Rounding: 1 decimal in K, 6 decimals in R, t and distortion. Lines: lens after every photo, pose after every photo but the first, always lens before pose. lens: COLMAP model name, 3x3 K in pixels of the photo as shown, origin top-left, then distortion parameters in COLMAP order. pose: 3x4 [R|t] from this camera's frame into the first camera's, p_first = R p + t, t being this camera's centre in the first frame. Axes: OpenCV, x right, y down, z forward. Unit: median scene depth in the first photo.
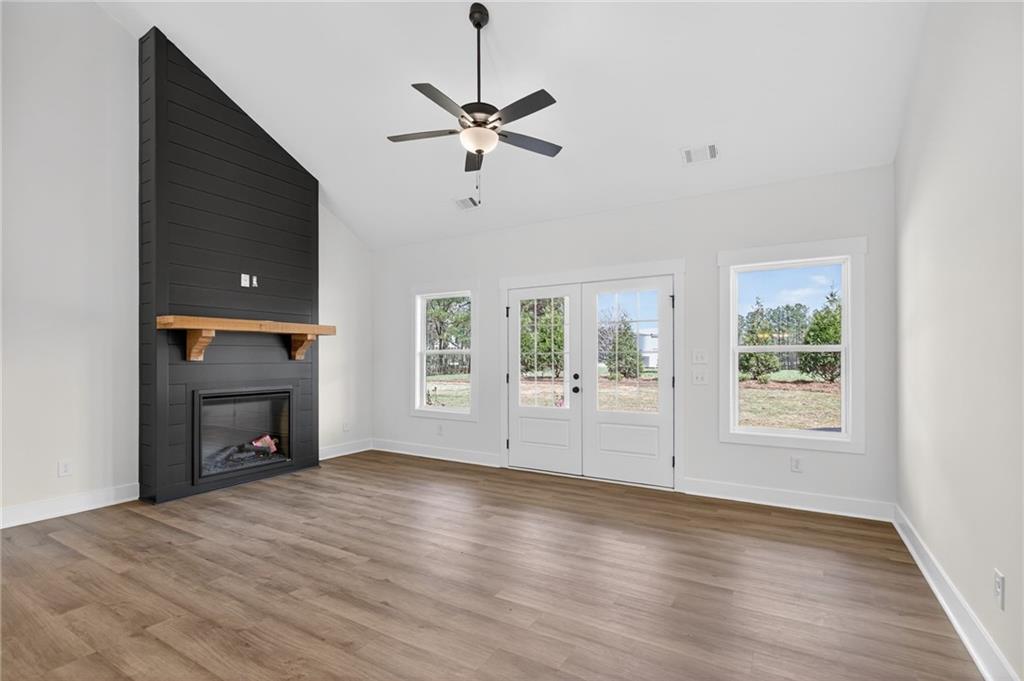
lens RADIAL K [[459.9, 0, 520.0], [0, 459.9, 354.1], [0, 0, 1]] dist [-0.004153, -0.000744]
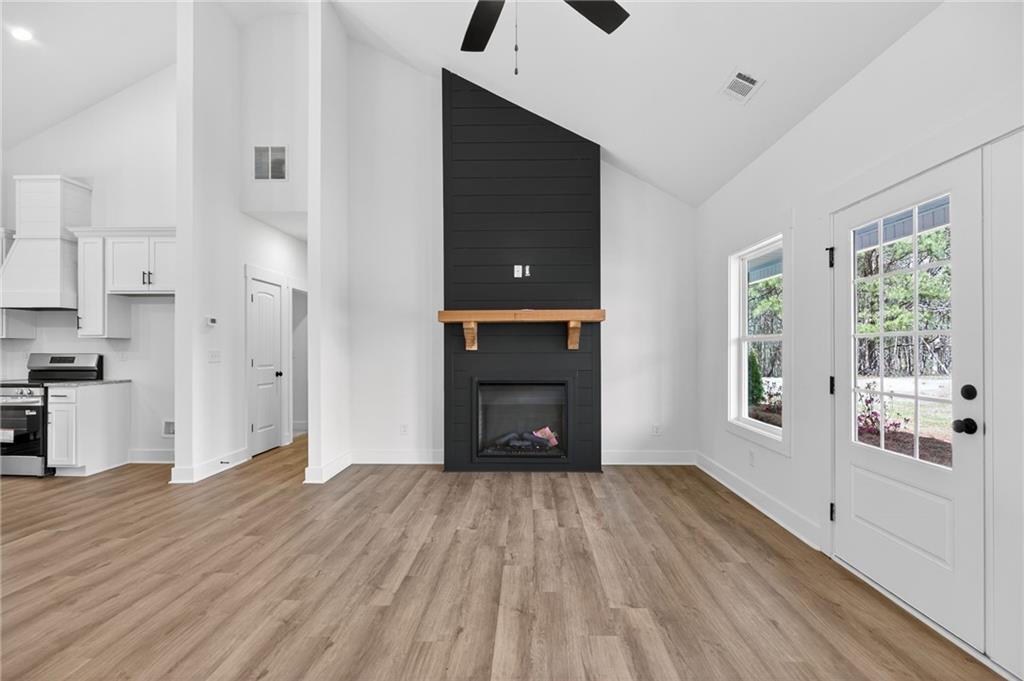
lens RADIAL K [[459.9, 0, 521.6], [0, 459.9, 347.3], [0, 0, 1]] dist [-0.004153, -0.000744]
pose [[0.496482, -0.003727, -0.868039, 0.281181], [0.009430, 0.999955, 0.001100, 0.006638], [0.867996, -0.008732, 0.496495, 0.496605]]
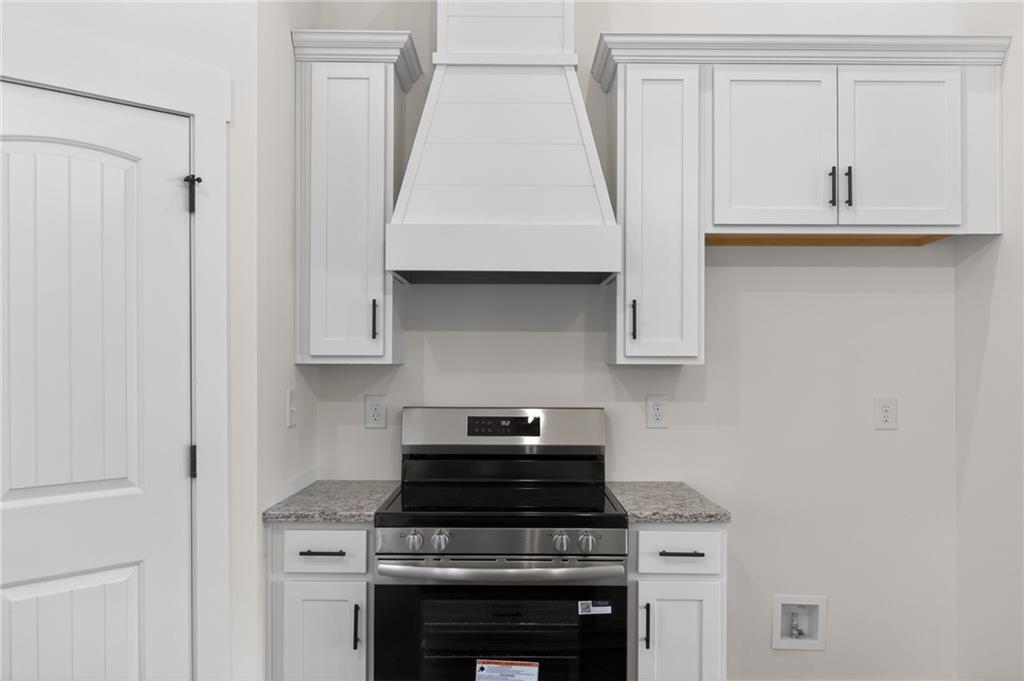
lens RADIAL K [[785.0, 0, 513.8], [0, 785.0, 347.4], [0, 0, 1]] dist [-0.003954, -0.002280]
pose [[0.504709, -0.008513, -0.863247, -0.626335], [0.002467, 0.999962, -0.008418, -0.030295], [0.863286, 0.002119, 0.504711, -0.212478]]
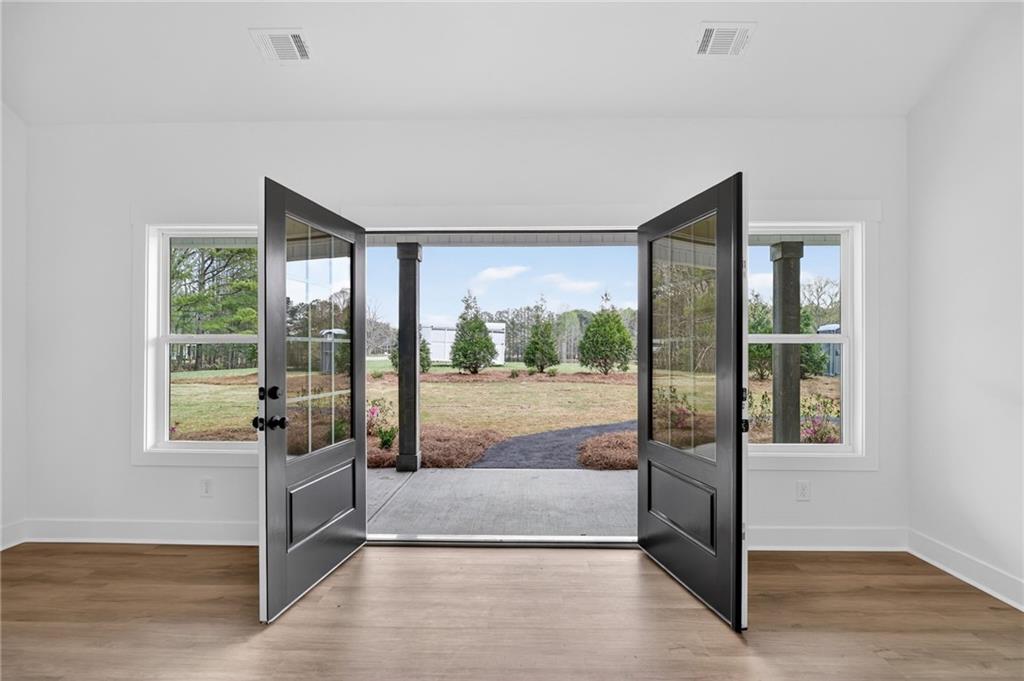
lens RADIAL K [[459.9, 0, 516.6], [0, 459.9, 349.8], [0, 0, 1]] dist [-0.004153, -0.000744]
pose [[0.872900, 0.004261, 0.487880, -0.149252], [-0.006434, 0.999975, 0.002777, 0.006008], [-0.487857, -0.005563, 0.872906, 0.466537]]
